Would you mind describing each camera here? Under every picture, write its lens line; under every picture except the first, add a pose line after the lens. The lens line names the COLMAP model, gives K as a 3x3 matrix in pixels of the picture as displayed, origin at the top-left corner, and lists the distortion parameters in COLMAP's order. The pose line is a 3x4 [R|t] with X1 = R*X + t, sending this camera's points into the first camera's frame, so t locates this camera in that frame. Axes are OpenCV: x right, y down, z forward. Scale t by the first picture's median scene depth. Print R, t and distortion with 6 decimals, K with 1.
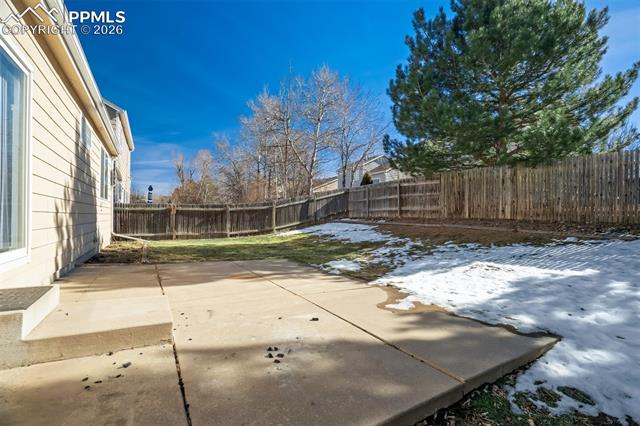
lens RADIAL K [[295.2, 0, 320.8], [0, 295.2, 217.1], [0, 0, 1]] dist [-0.019205, 0.000321]
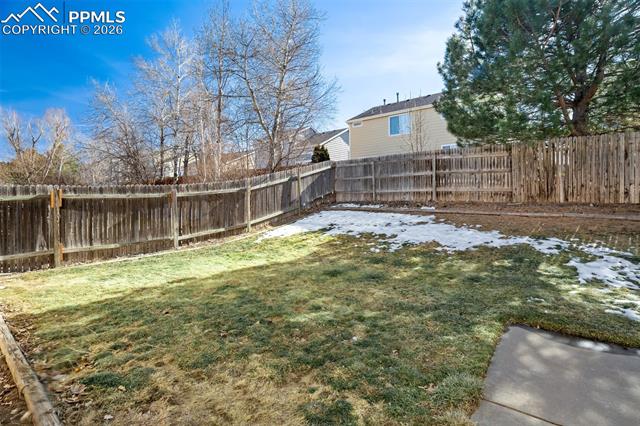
lens RADIAL K [[295.2, 0, 320.1], [0, 295.2, 197.9], [0, 0, 1]] dist [-0.019205, 0.000321]
pose [[0.930400, -0.023002, 0.365823, -0.254862], [0.019369, 0.999720, 0.013597, -0.022207], [-0.366033, -0.005565, 0.930585, 0.387536]]
